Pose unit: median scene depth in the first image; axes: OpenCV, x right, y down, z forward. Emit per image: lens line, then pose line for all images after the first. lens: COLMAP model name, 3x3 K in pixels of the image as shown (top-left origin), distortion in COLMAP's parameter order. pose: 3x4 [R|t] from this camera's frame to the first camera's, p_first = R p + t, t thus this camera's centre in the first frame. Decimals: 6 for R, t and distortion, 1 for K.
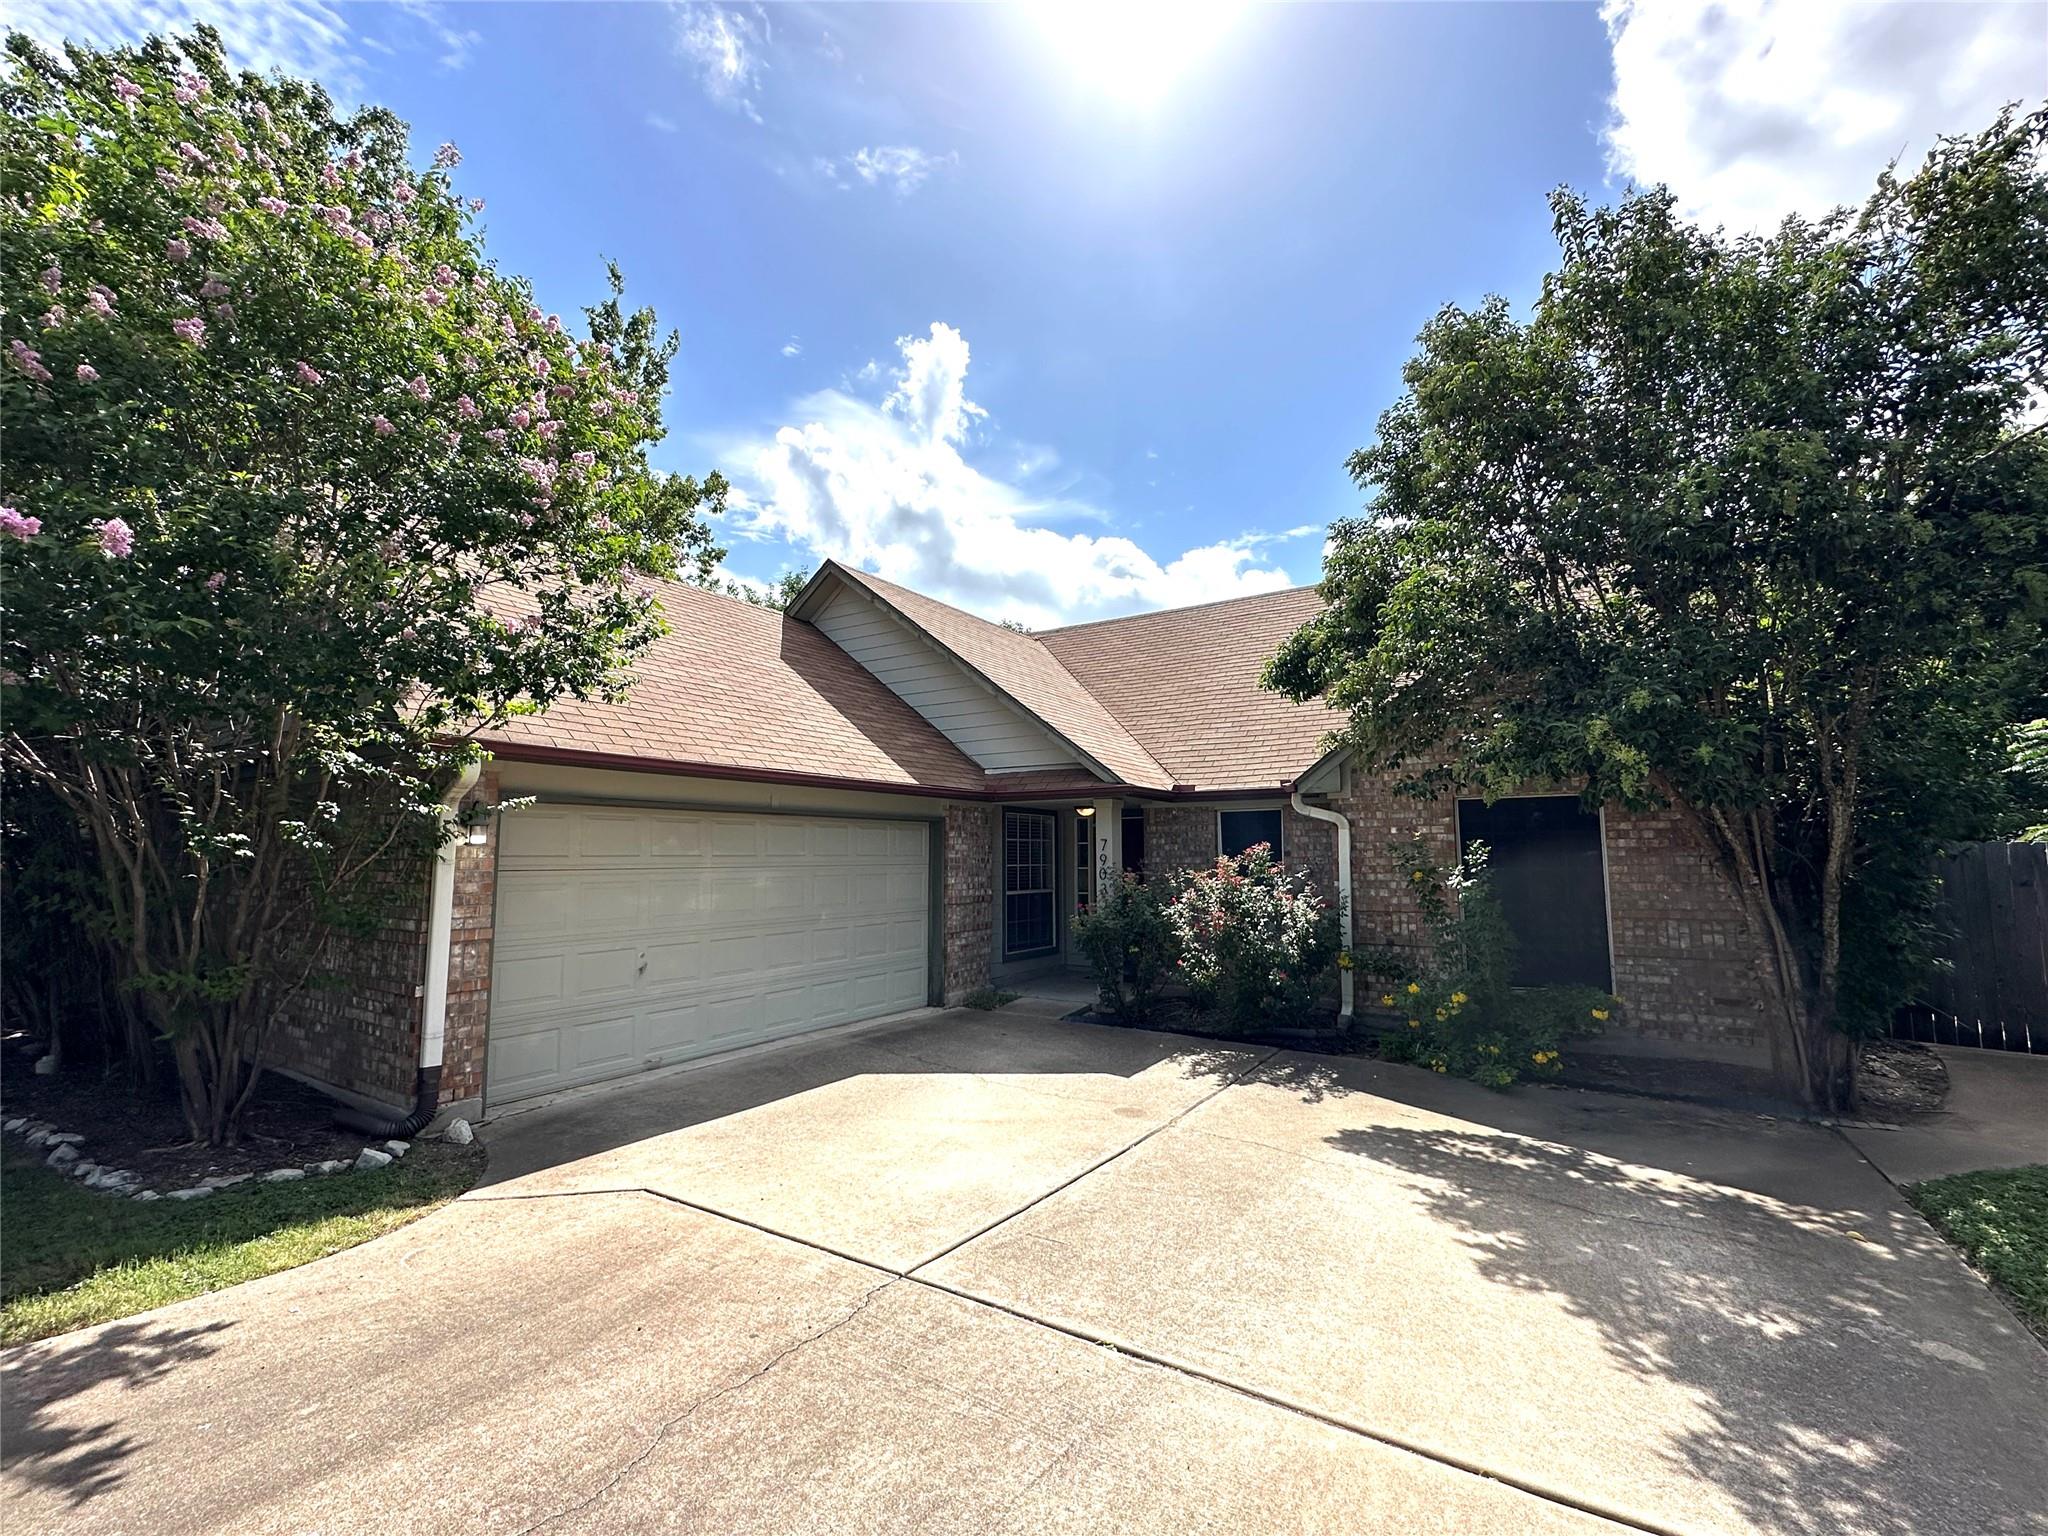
lens RADIAL K [[819.2, 0, 1031.9], [0, 819.2, 774.5], [0, 0, 1]] dist [-0.004064, 0.000358]
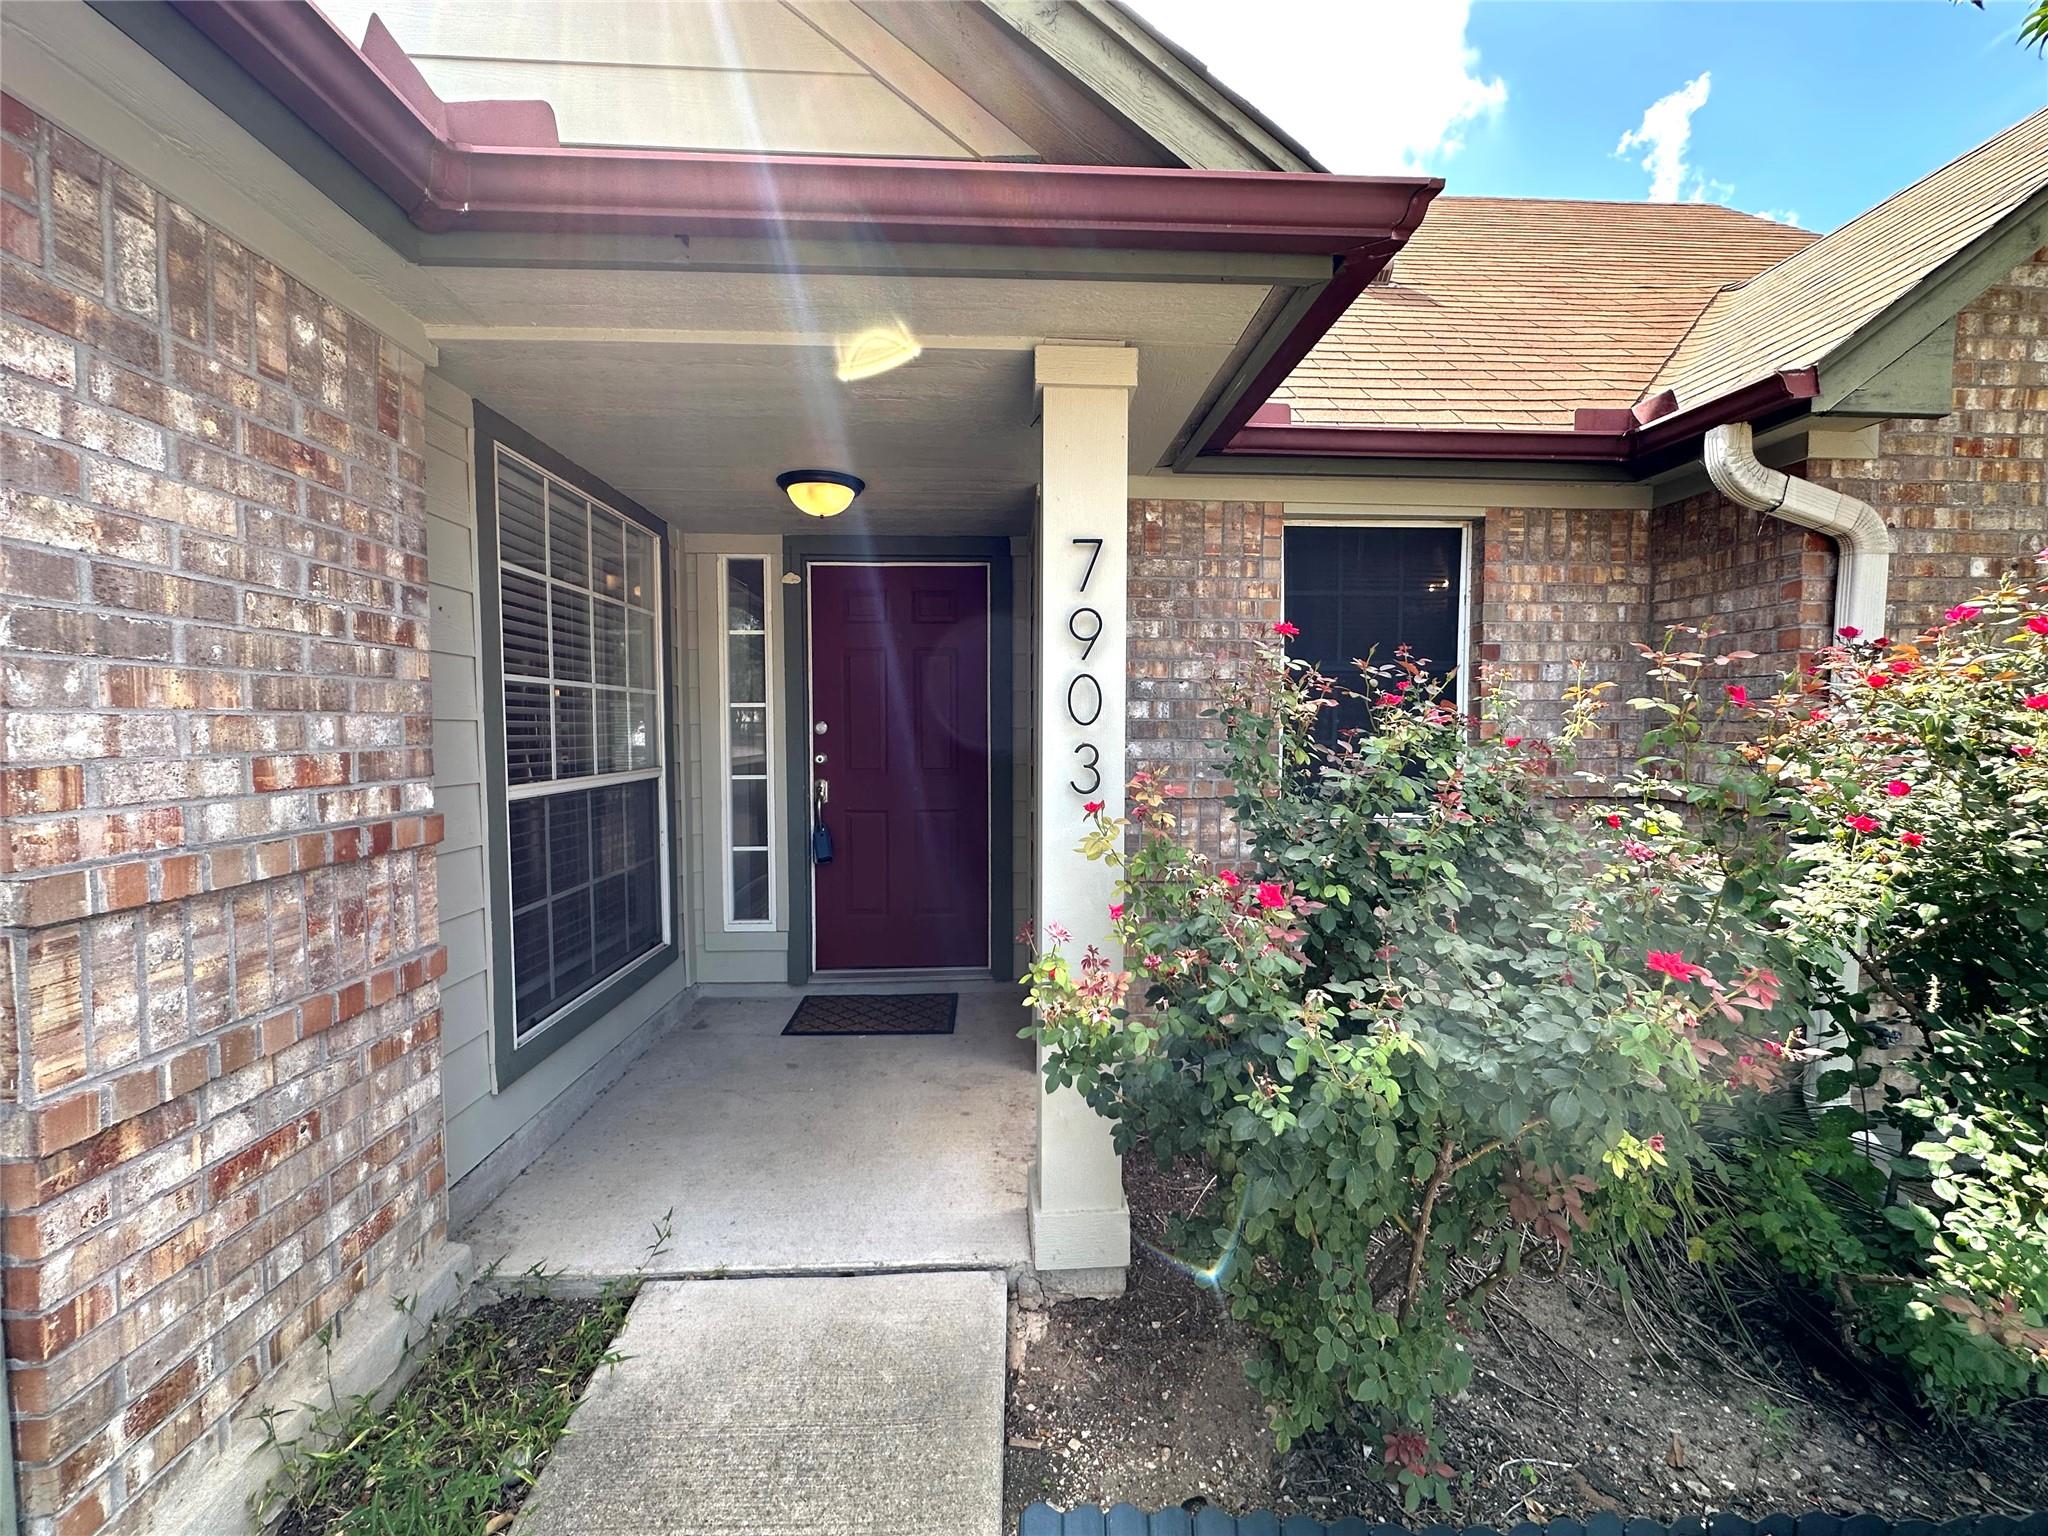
lens RADIAL K [[819.2, 0, 1020.1], [0, 819.2, 767.3], [0, 0, 1]] dist [-0.004064, 0.000358]
pose [[0.819970, -0.029335, 0.571655, -0.053238], [-0.061596, 0.988365, 0.139071, 0.117772], [-0.569083, -0.149246, 0.808622, 0.891130]]
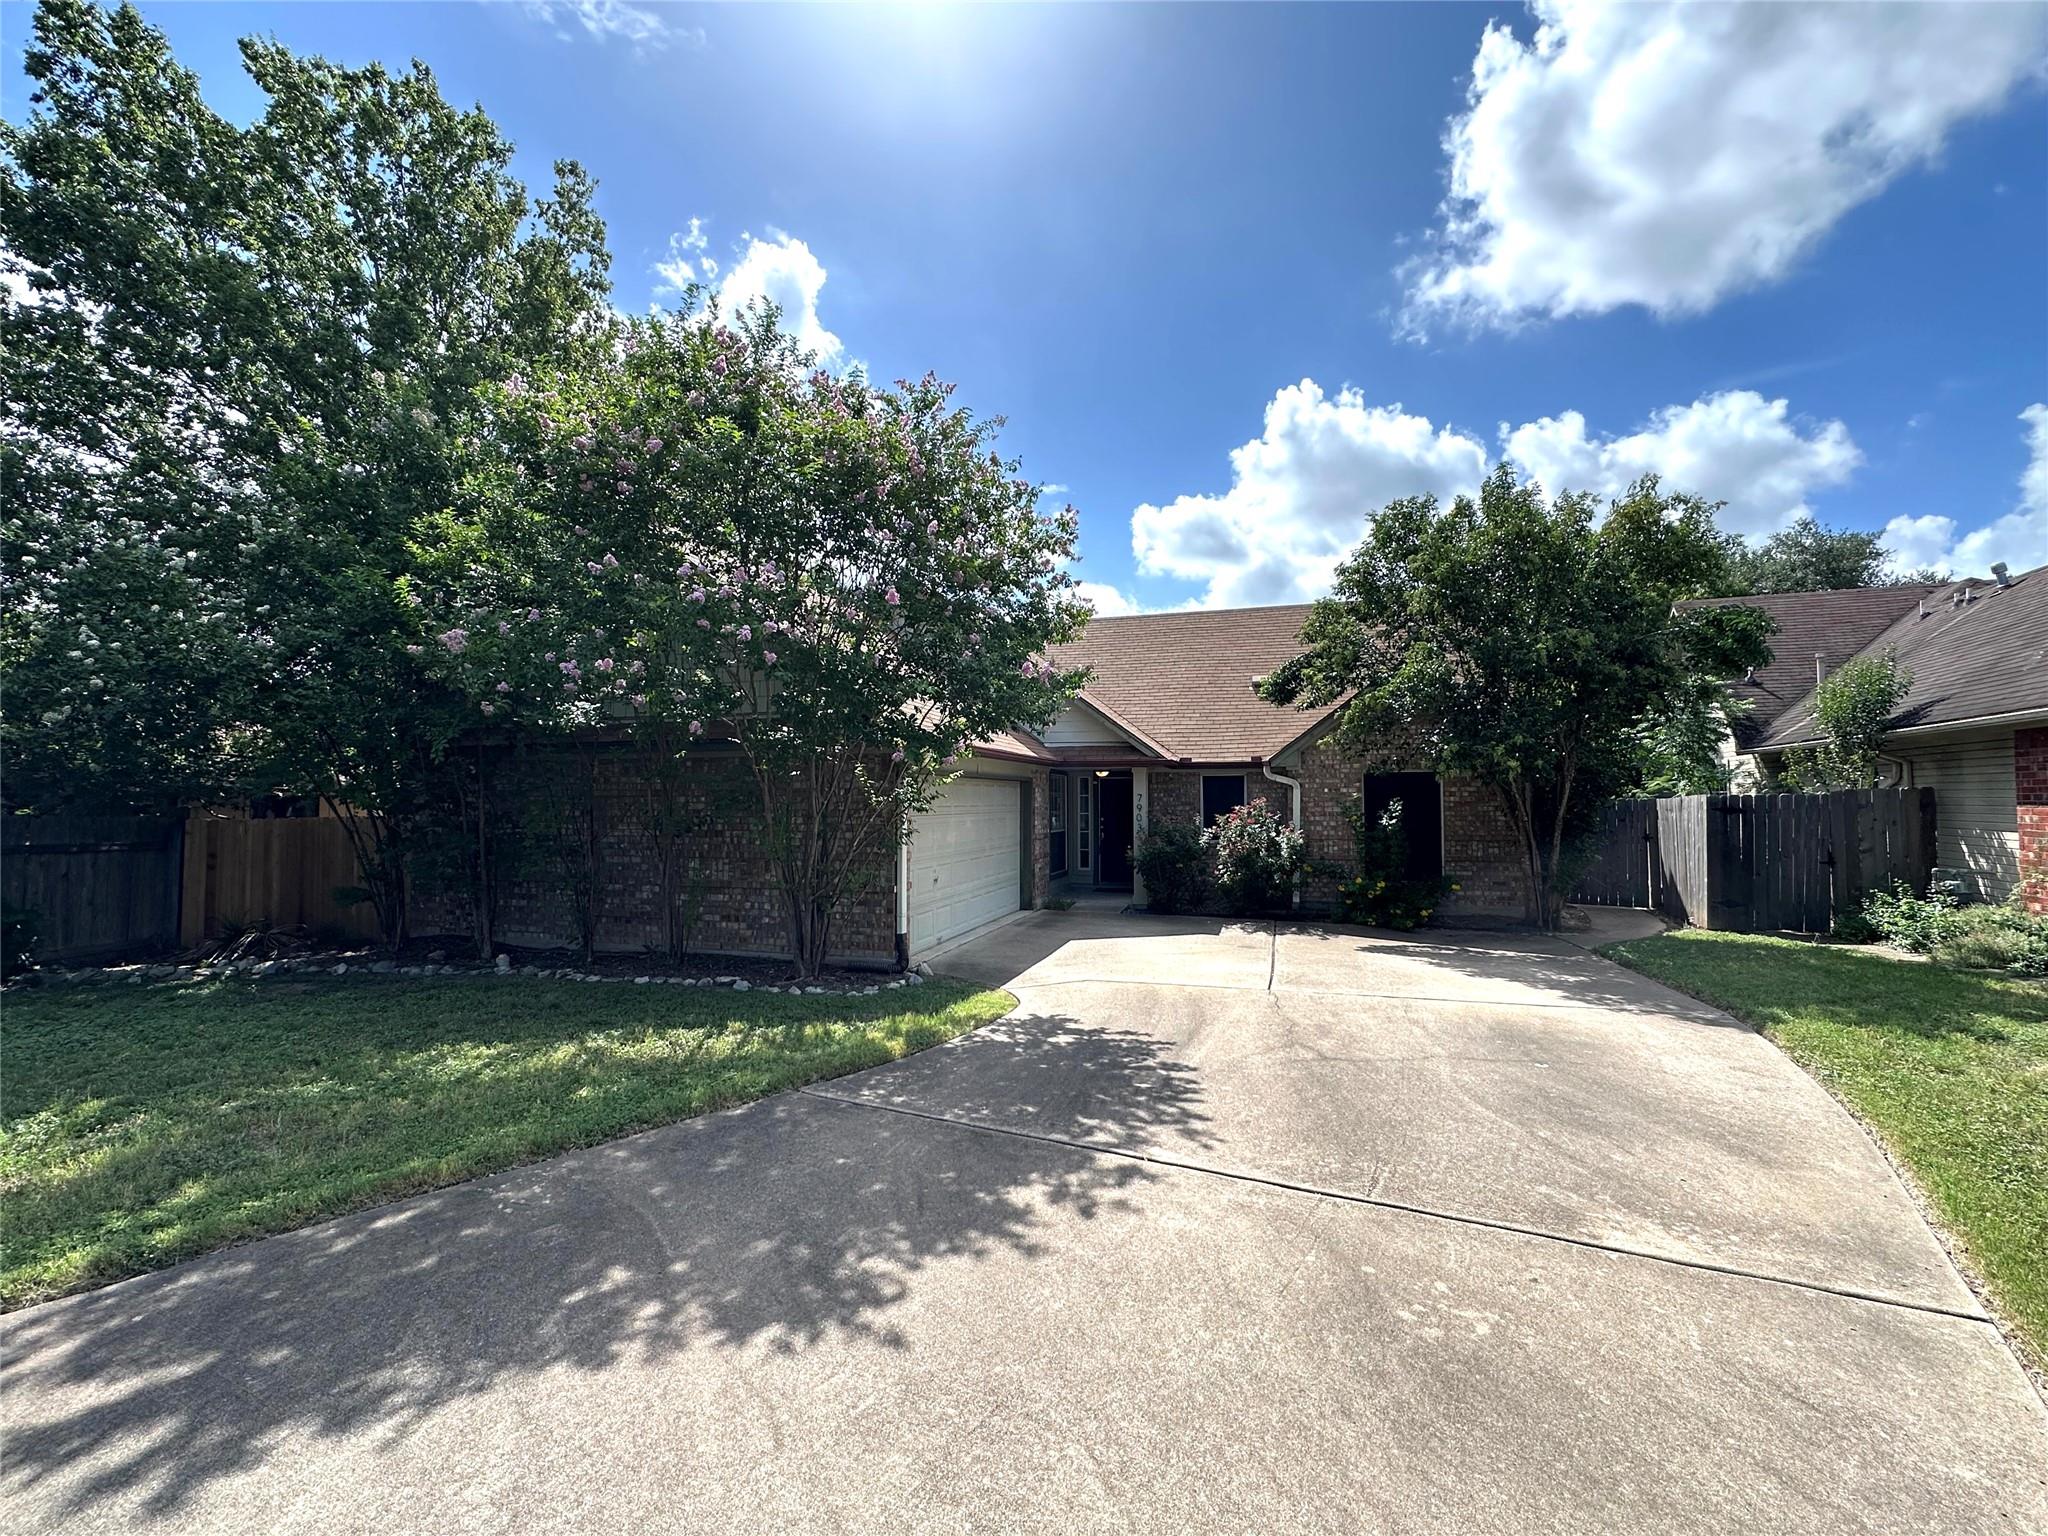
lens RADIAL K [[819.2, 0, 1007.1], [0, 819.2, 764.7], [0, 0, 1]] dist [-0.004064, 0.000358]
pose [[0.960028, 0.014956, 0.279505, -0.603934], [-0.029344, 0.998447, 0.047364, -0.039704], [-0.278362, -0.053672, 0.958975, -0.376566]]
